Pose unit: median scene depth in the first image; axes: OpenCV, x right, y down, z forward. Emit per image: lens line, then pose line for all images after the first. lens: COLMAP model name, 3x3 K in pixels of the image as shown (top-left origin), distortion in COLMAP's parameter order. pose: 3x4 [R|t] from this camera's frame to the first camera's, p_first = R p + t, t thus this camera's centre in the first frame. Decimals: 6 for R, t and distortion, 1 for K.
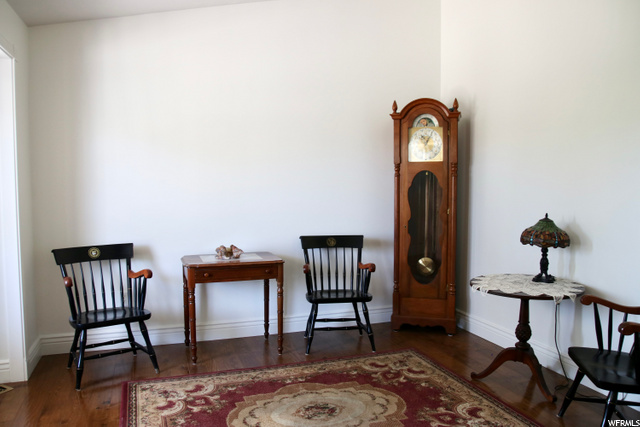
lens RADIAL K [[489.2, 0, 320.4], [0, 489.2, 215.3], [0, 0, 1]] dist [-0.097292, 0.037157]
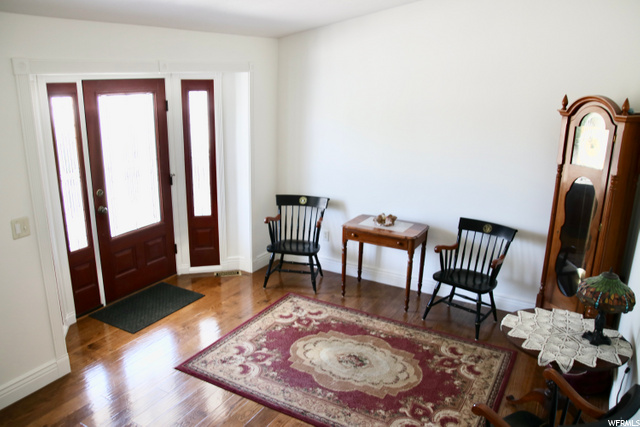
lens RADIAL K [[489.2, 0, 317.7], [0, 489.2, 212.5], [0, 0, 1]] dist [-0.097292, 0.037157]
pose [[0.666507, 0.215264, -0.713744, 0.652372], [-0.076499, 0.972099, 0.221748, -0.229285], [0.741564, -0.093195, 0.664378, 0.062947]]
